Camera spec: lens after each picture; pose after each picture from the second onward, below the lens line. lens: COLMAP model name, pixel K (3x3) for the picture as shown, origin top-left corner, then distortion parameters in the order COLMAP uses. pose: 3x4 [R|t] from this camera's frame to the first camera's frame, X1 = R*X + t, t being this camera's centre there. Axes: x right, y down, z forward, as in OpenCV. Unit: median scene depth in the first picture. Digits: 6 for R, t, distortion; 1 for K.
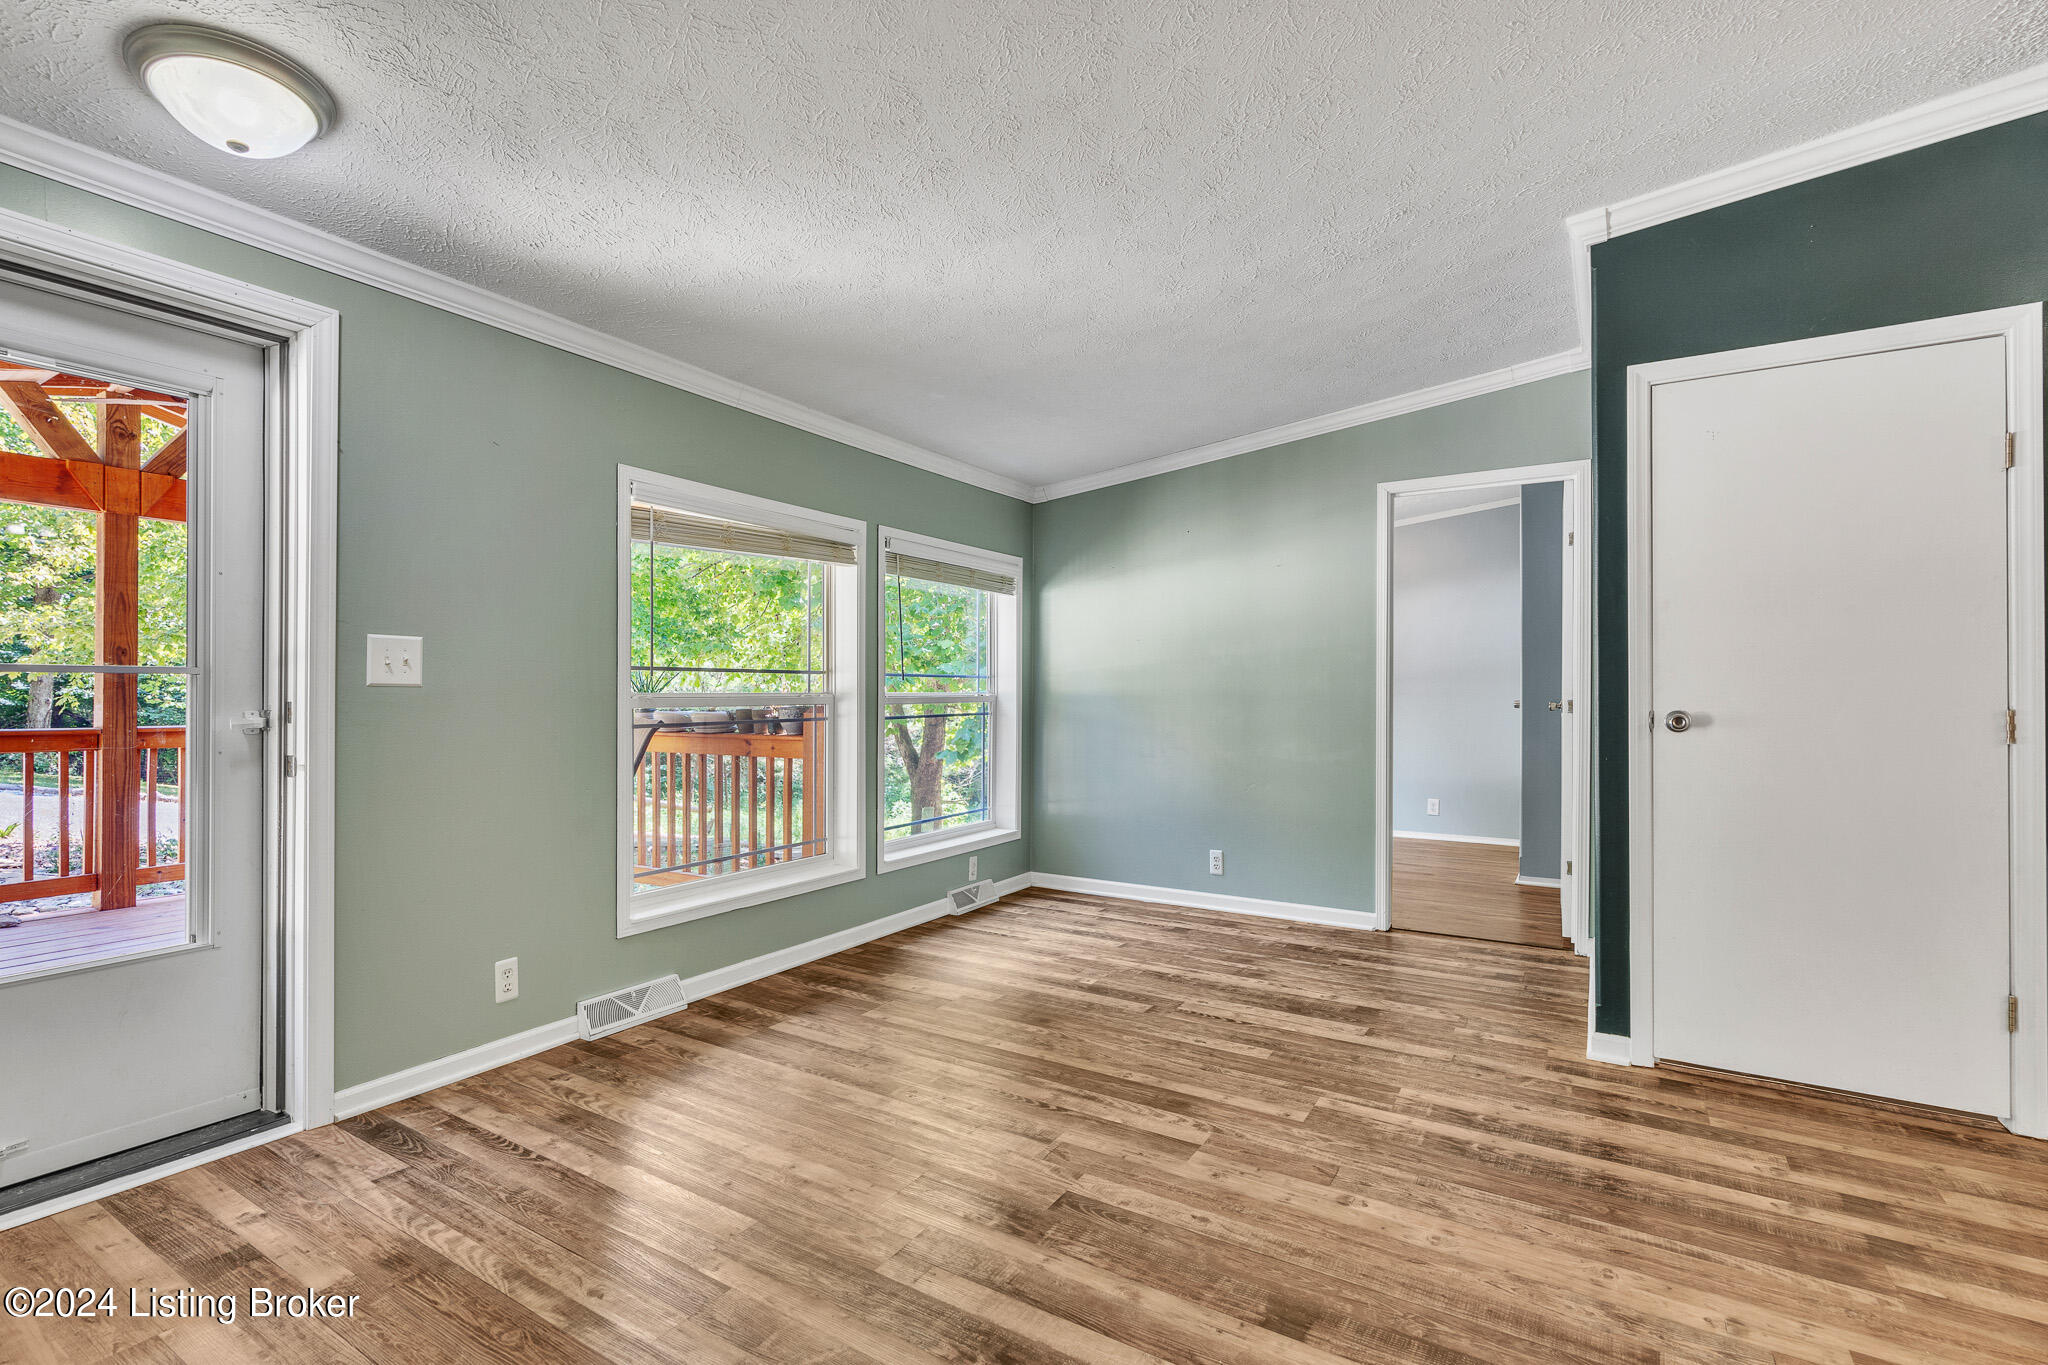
lens RADIAL K [[930.9, 0, 1025.2], [0, 930.9, 688.5], [0, 0, 1]] dist [-0.004907, 0.000300]
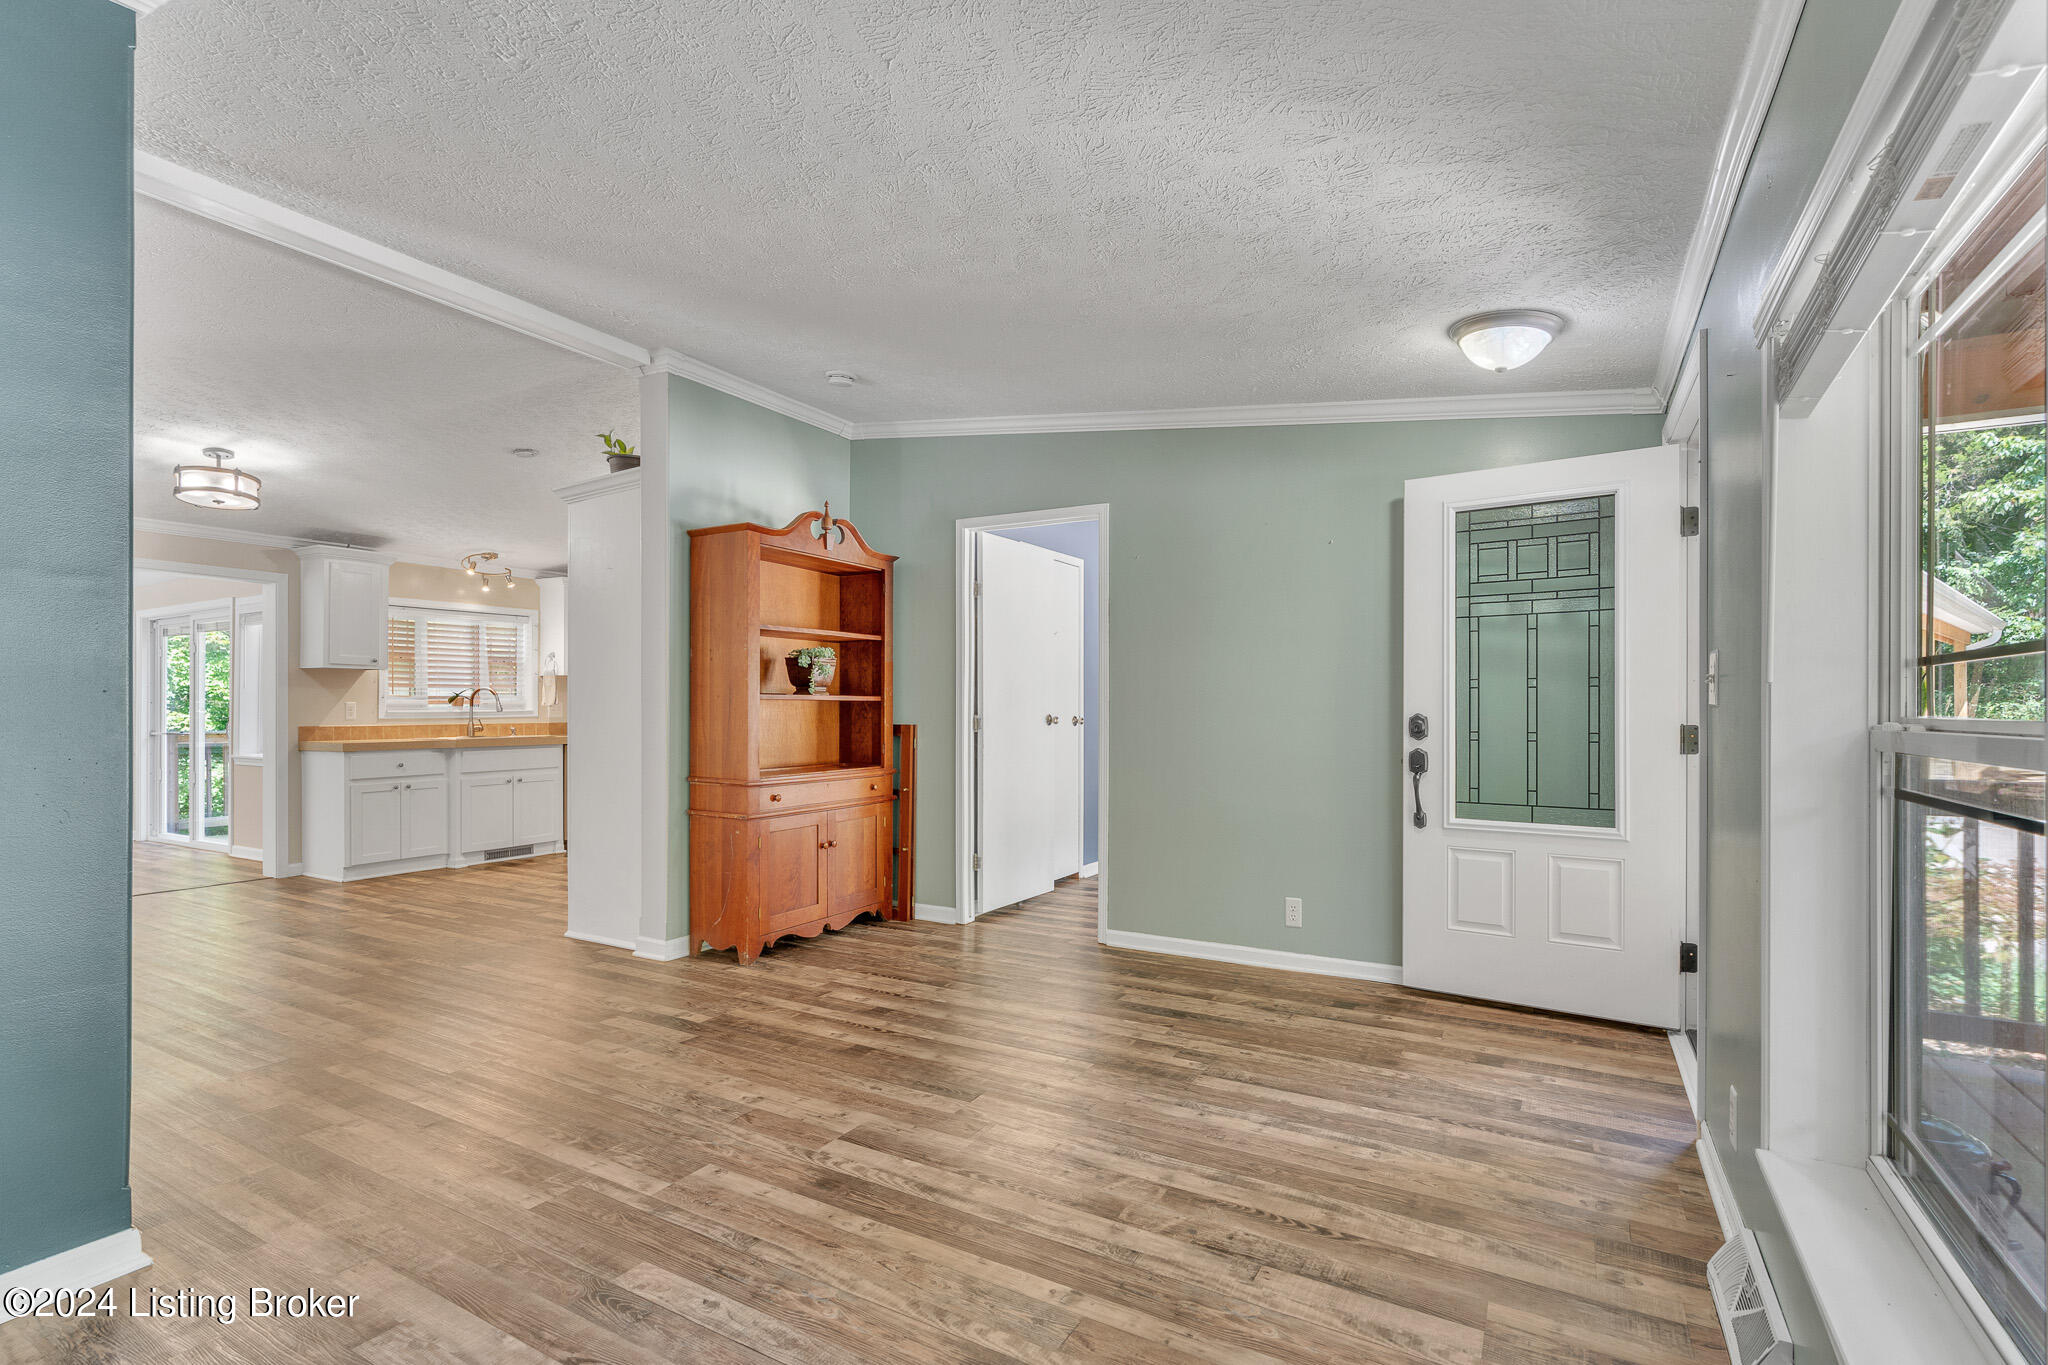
lens RADIAL K [[930.9, 0, 1024.1], [0, 930.9, 698.2], [0, 0, 1]] dist [-0.004907, 0.000300]
pose [[-0.999372, -0.005564, -0.034982, 0.015593], [-0.005111, 0.999902, -0.013002, 0.004127], [0.035051, -0.012815, -0.999303, 1.917347]]
